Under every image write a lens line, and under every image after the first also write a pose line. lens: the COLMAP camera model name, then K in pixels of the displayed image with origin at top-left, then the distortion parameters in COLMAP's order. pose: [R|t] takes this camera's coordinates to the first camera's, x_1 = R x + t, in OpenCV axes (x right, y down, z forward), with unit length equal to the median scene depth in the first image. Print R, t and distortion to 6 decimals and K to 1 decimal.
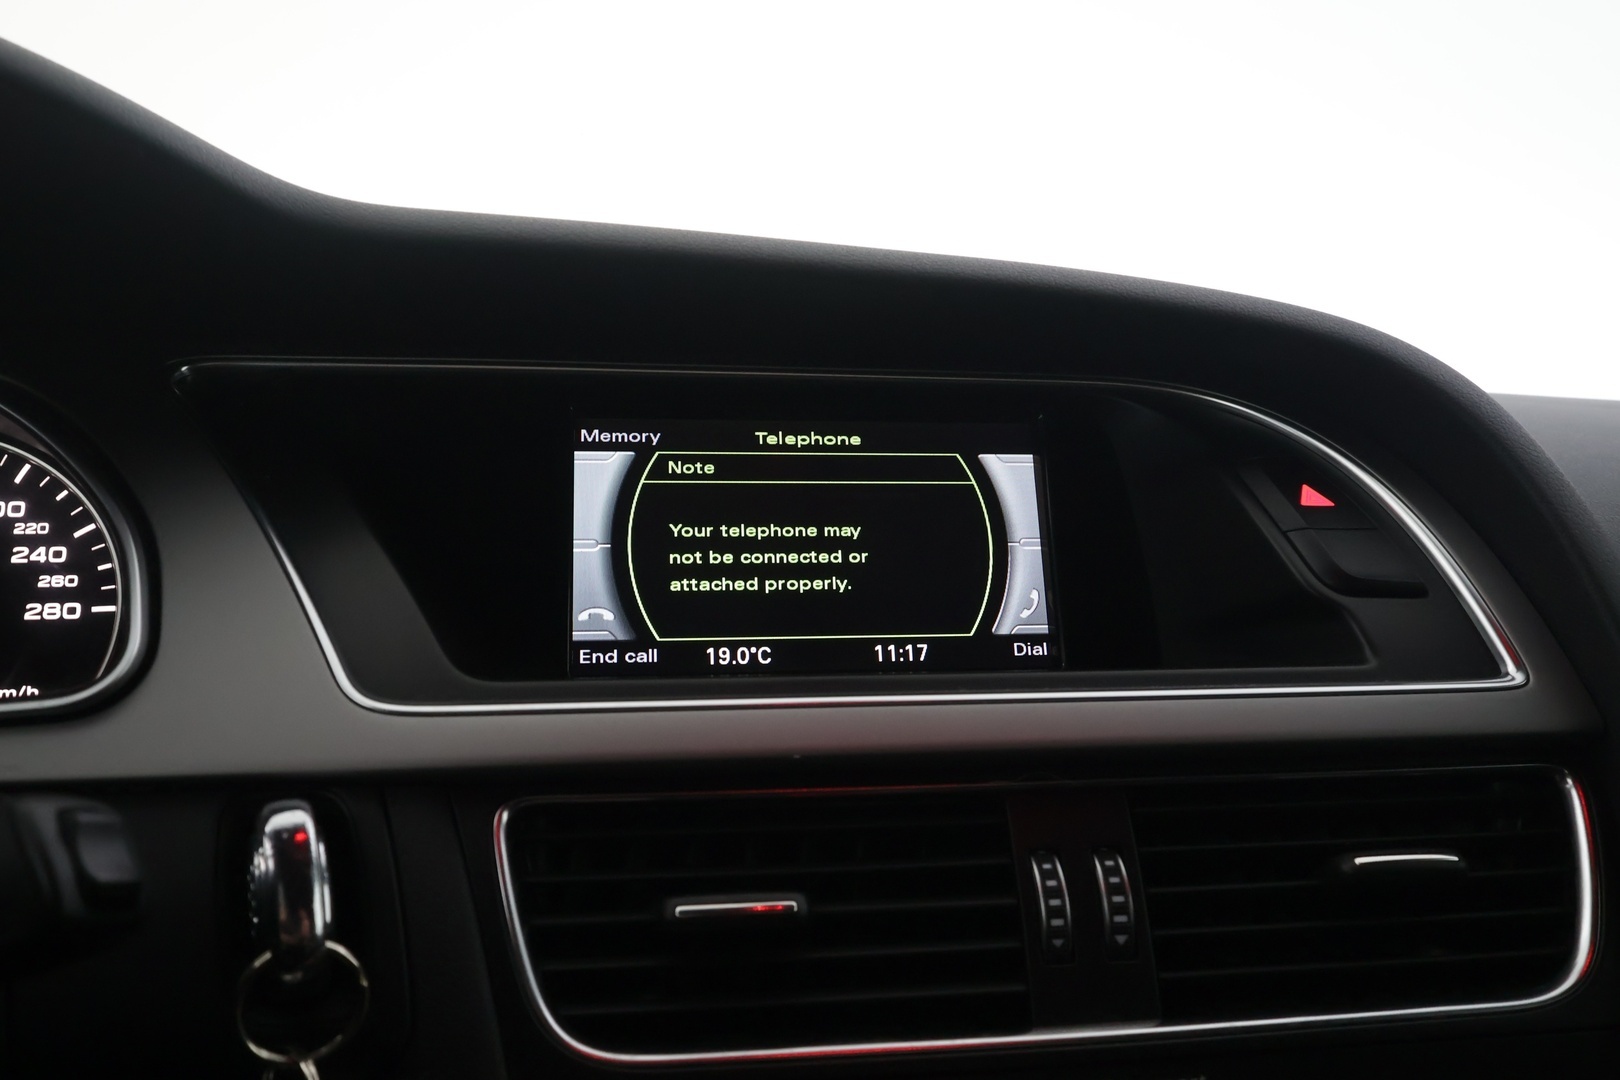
lens RADIAL K [[1266.5, 0, 813.3], [0, 1266.5, 542.5], [0, 0, 1]] dist [0.004488, -0.006275]
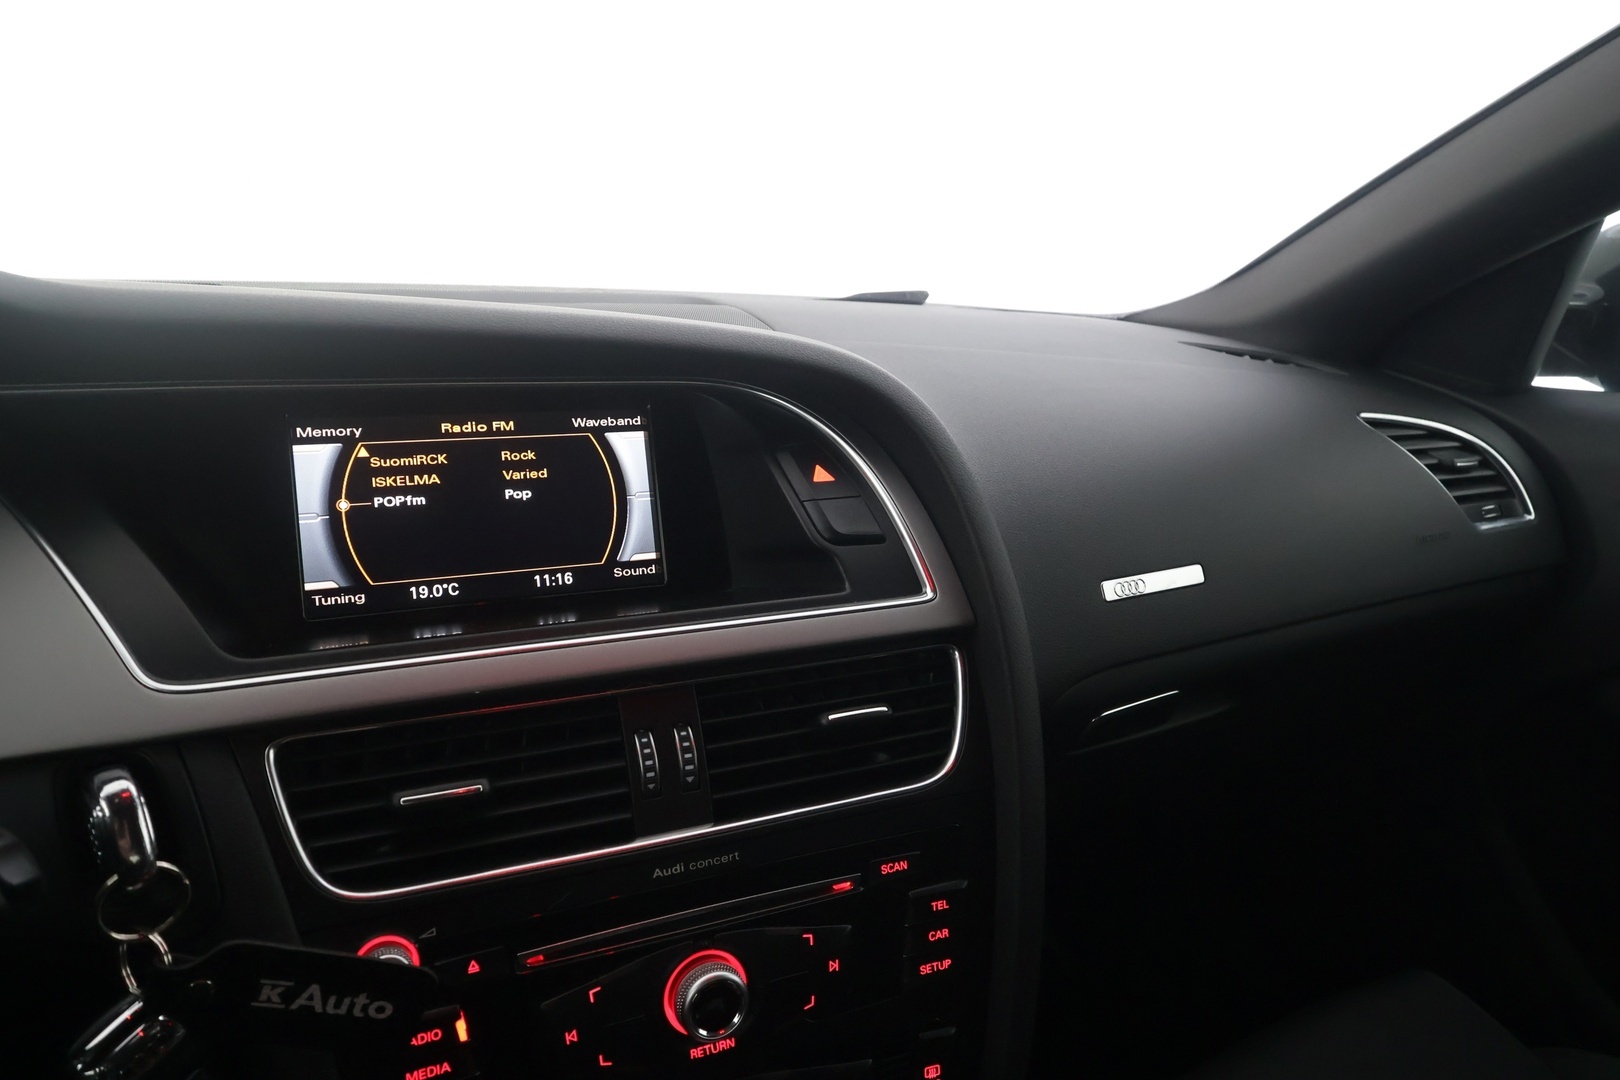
lens RADIAL K [[1061.1, 0, 811.7], [0, 1061.1, 546.0], [0, 0, 1]] dist [0.004540, 0.003498]
pose [[0.961868, -0.050184, 0.268870, 0.031654], [-0.006657, 0.978437, 0.206438, -0.219455], [-0.273432, -0.200356, 0.940793, -0.229654]]
